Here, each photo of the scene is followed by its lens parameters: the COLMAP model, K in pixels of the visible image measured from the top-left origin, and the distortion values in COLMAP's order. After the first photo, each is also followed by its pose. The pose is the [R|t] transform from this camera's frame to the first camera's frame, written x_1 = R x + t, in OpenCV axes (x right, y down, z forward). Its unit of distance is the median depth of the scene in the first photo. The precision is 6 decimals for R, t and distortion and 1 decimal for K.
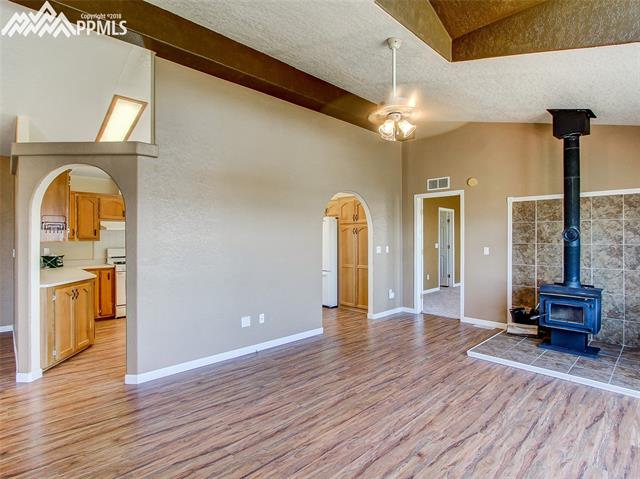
lens RADIAL K [[327.6, 0, 322.1], [0, 327.6, 238.2], [0, 0, 1]] dist [-0.002950, -0.000803]
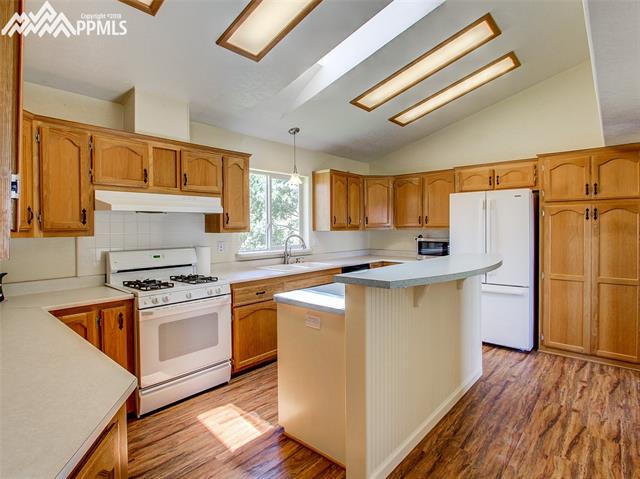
lens RADIAL K [[327.6, 0, 312.9], [0, 327.6, 229.4], [0, 0, 1]] dist [-0.002950, -0.000803]
pose [[0.995980, -0.007727, 0.089241, -0.432655], [0.007768, 0.999970, -0.000120, 0.001742], [-0.089237, 0.000813, 0.996010, 0.547389]]
